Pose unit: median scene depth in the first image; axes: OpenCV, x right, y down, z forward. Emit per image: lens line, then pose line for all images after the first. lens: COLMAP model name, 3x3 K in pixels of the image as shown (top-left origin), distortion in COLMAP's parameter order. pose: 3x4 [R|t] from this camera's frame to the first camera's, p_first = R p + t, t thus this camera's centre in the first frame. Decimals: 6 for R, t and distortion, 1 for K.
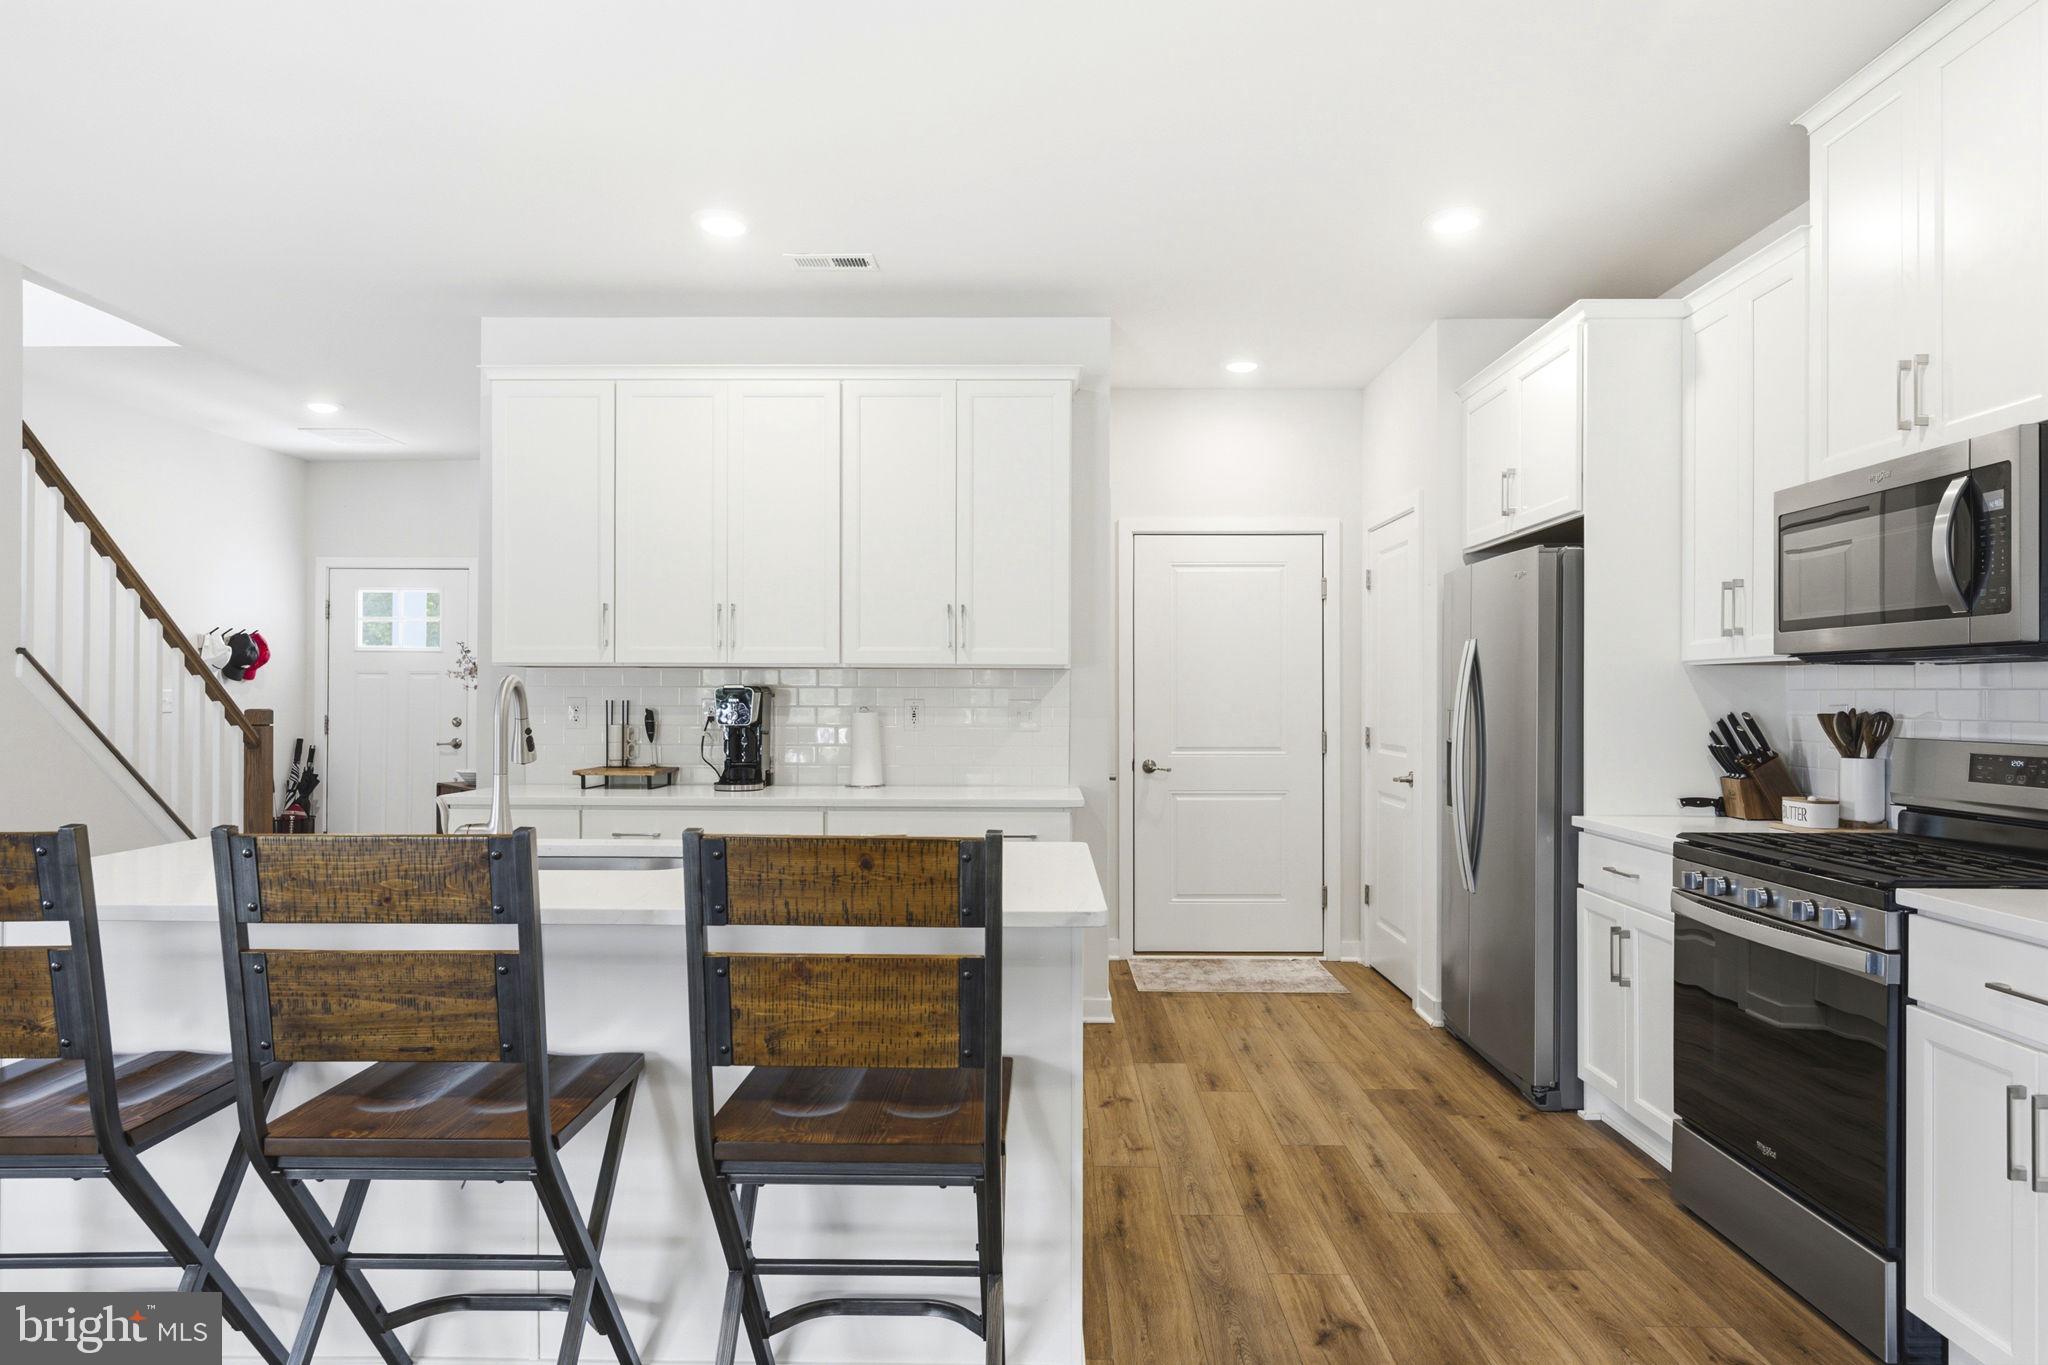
lens RADIAL K [[1171.4, 0, 1018.9], [0, 1171.4, 688.6], [0, 0, 1]] dist [-0.002612, -0.002563]
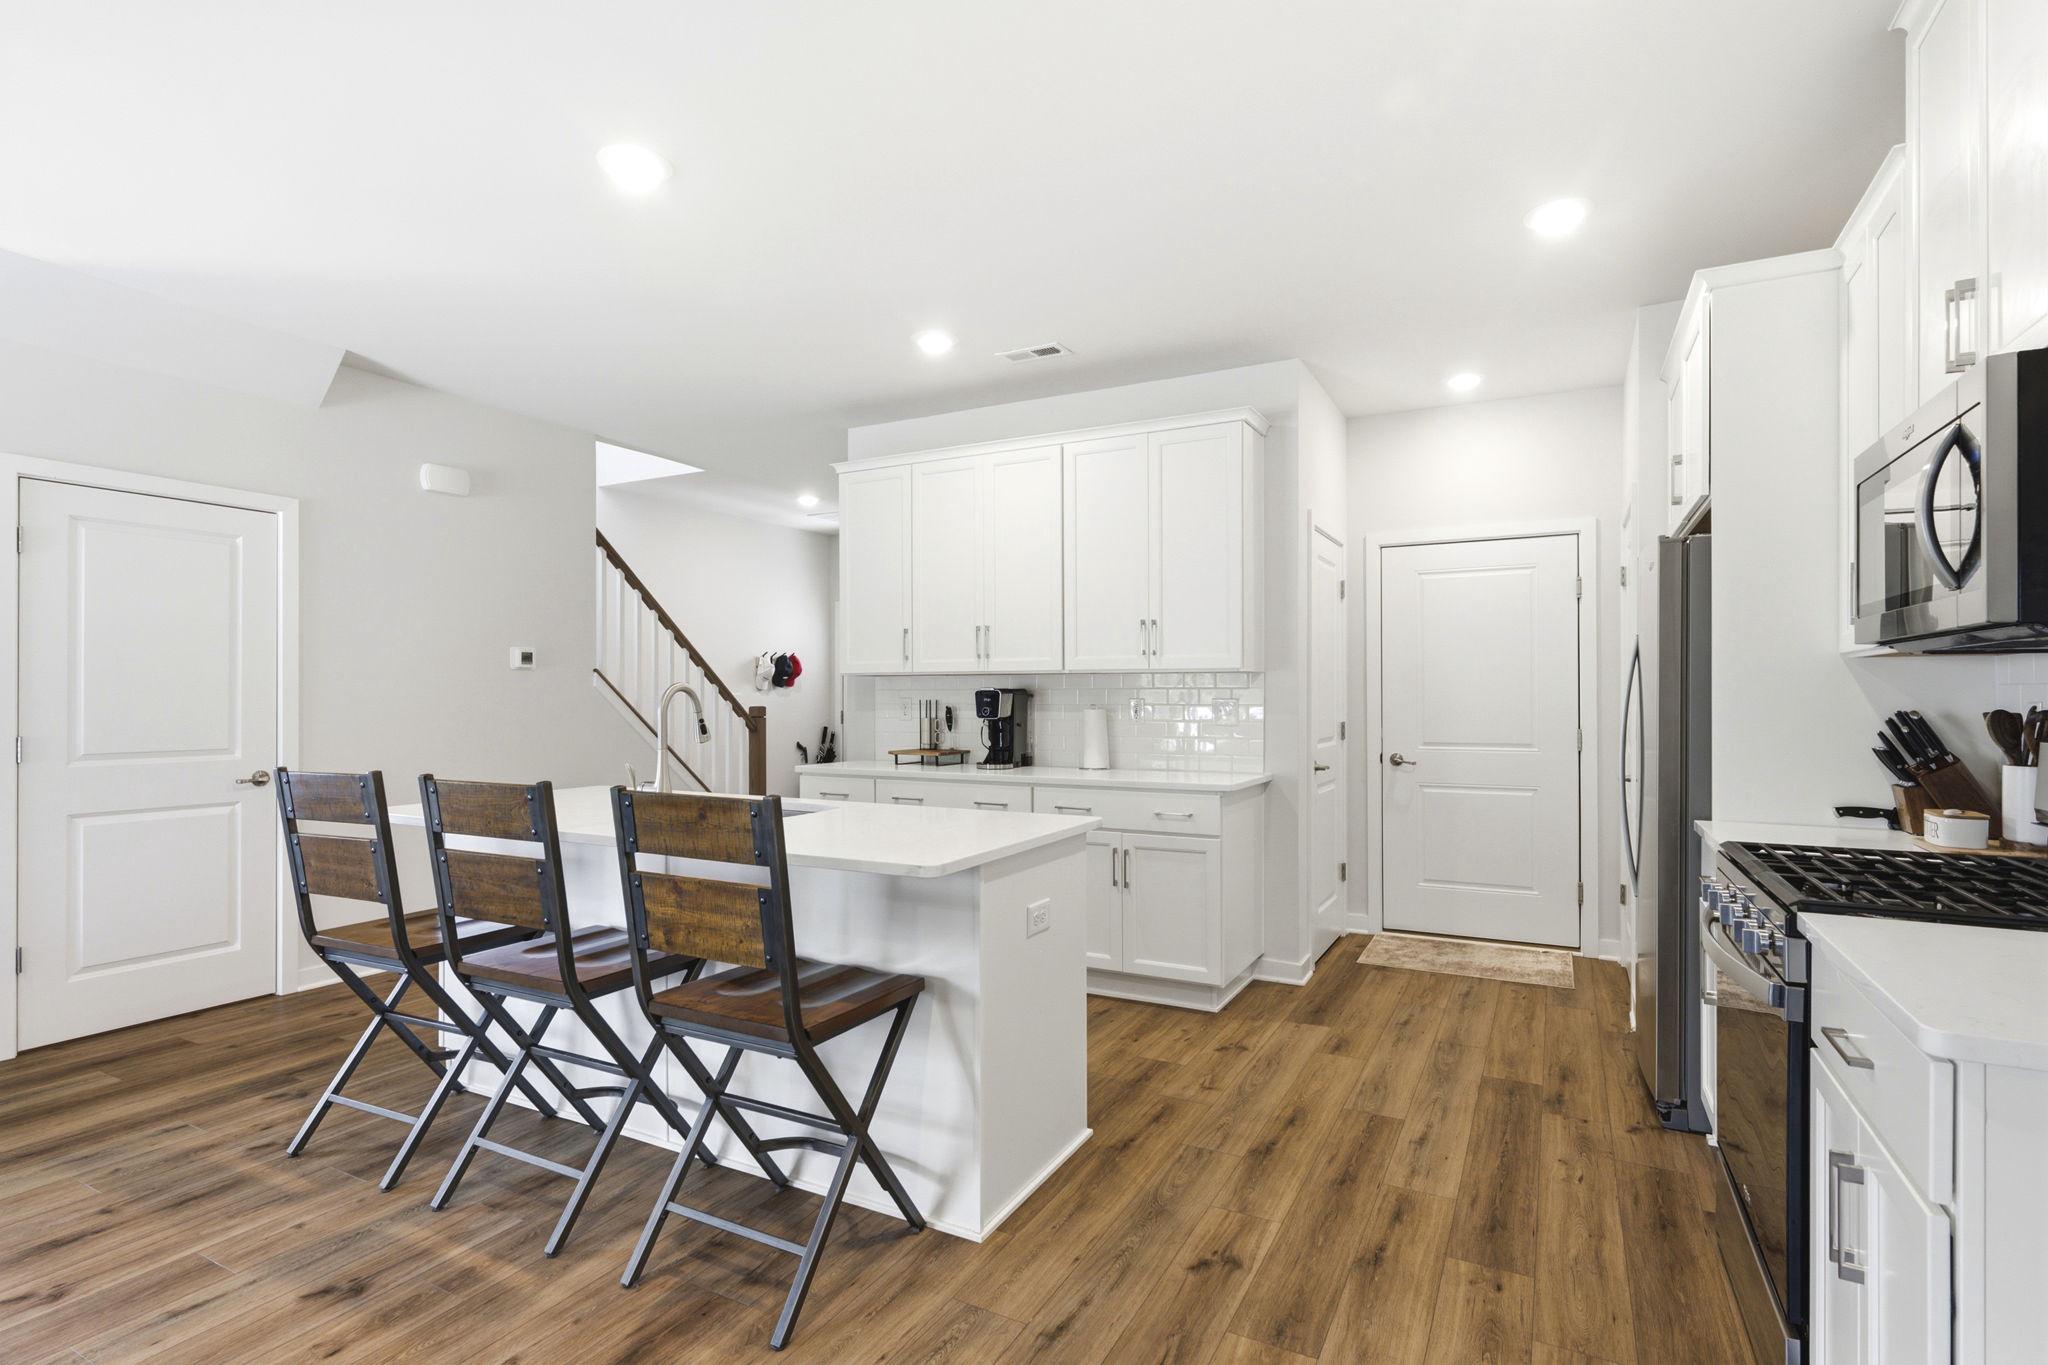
lens RADIAL K [[980.6, 0, 1035.2], [0, 980.6, 692.6], [0, 0, 1]] dist [-0.000754, -0.002978]
pose [[0.893793, -0.005553, -0.448446, 0.316641], [0.006850, 0.999976, 0.001270, 0.001164], [0.448428, -0.004207, 0.893809, 0.051496]]
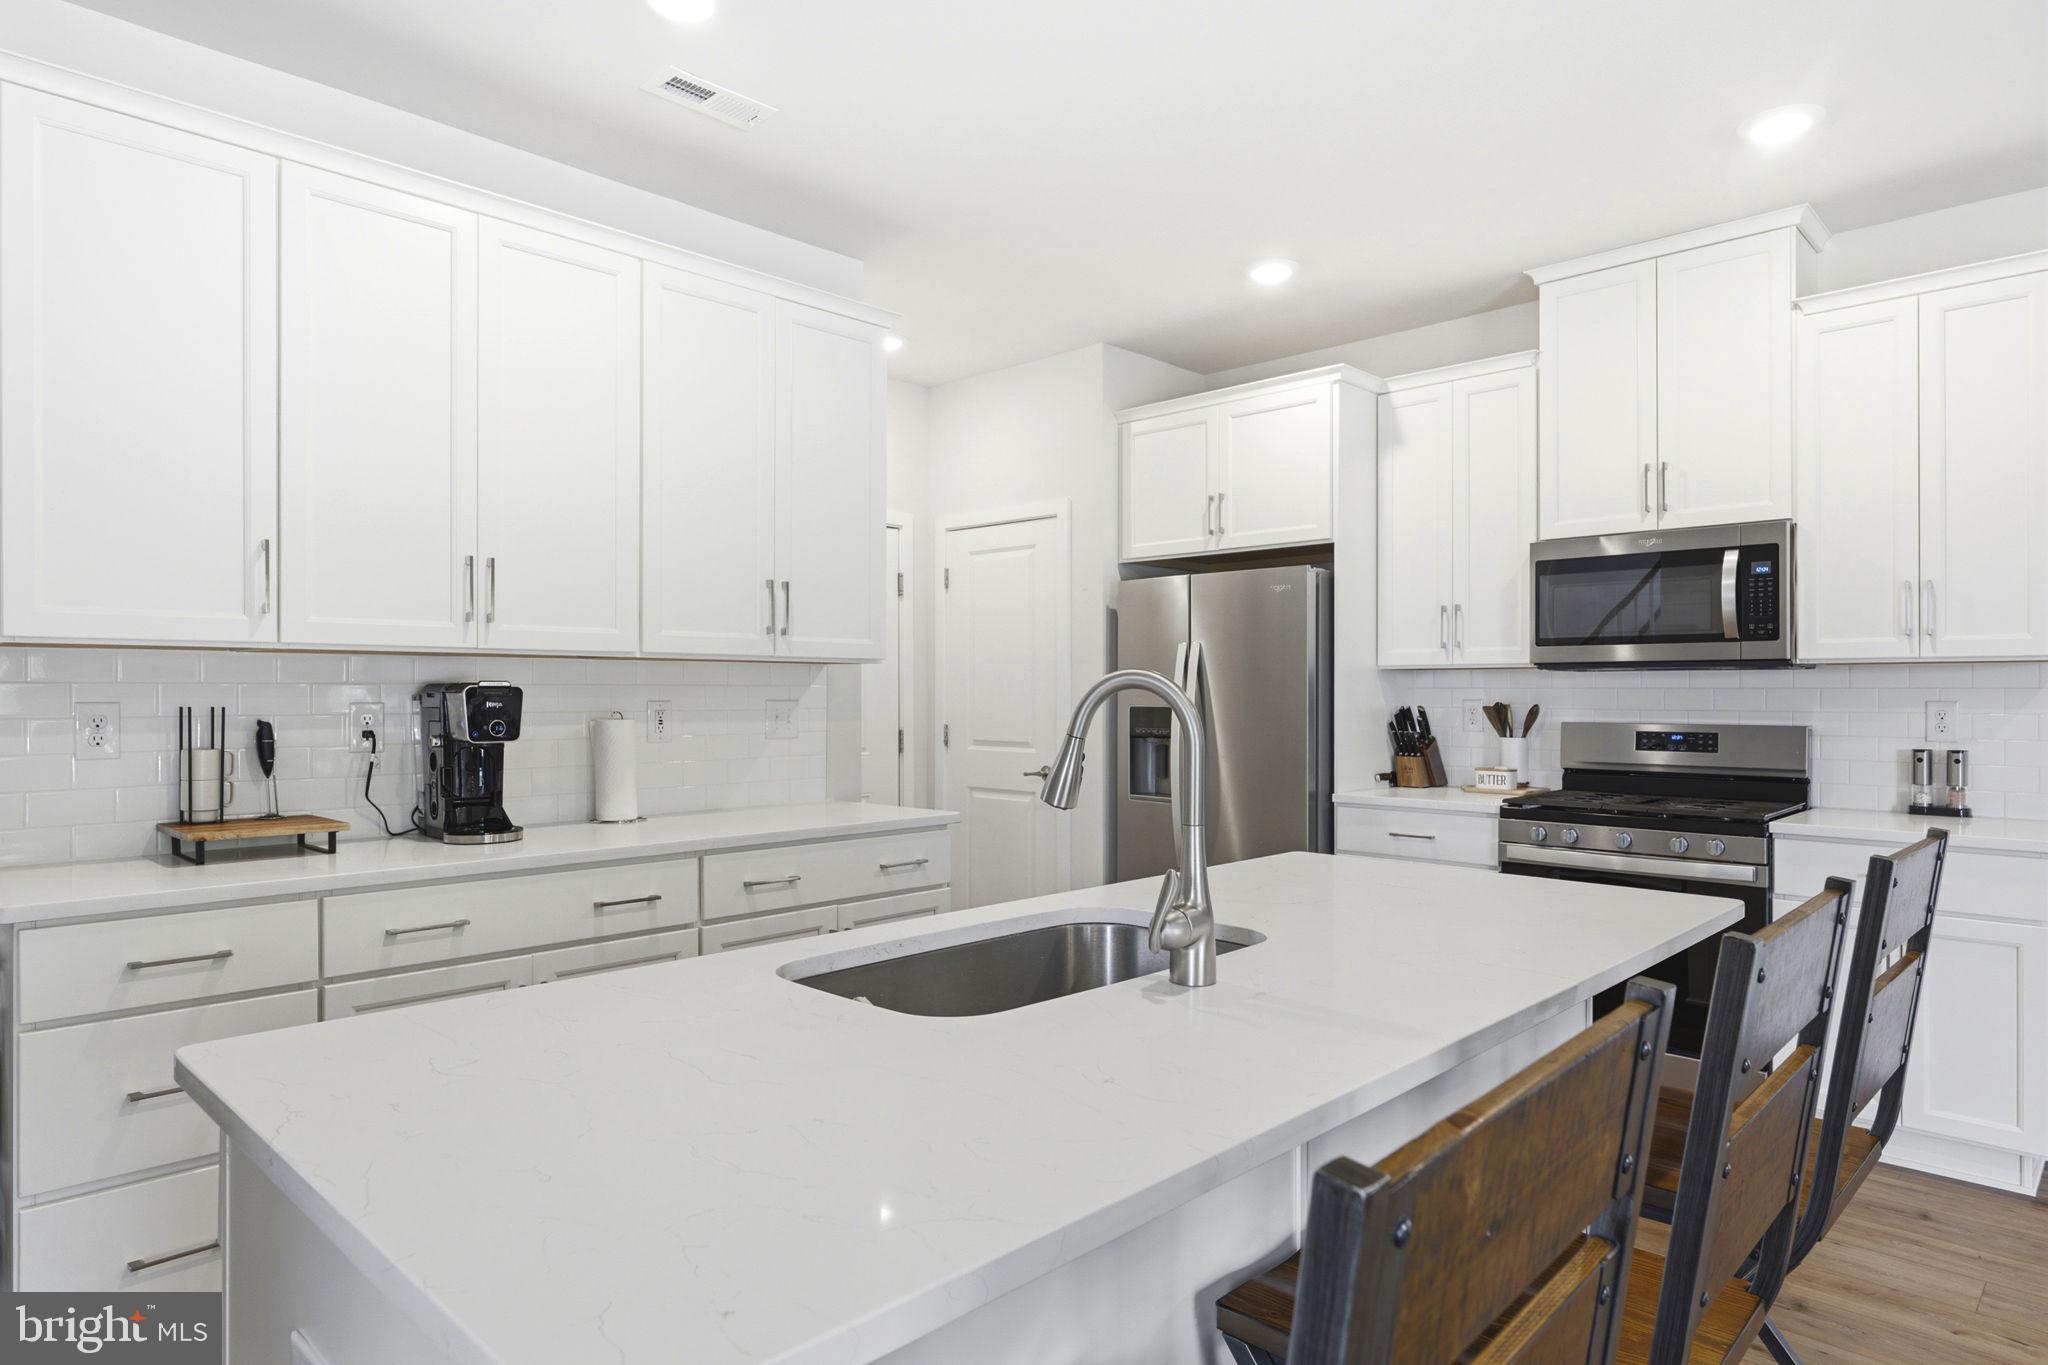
lens RADIAL K [[1171.4, 0, 1009.8], [0, 1171.4, 683.3], [0, 0, 1]] dist [-0.002612, -0.002563]
pose [[0.693036, 0.002139, 0.720900, -0.554679], [-0.001624, 0.999998, -0.001406, -0.001767], [-0.720901, -0.000196, 0.693038, 0.367655]]
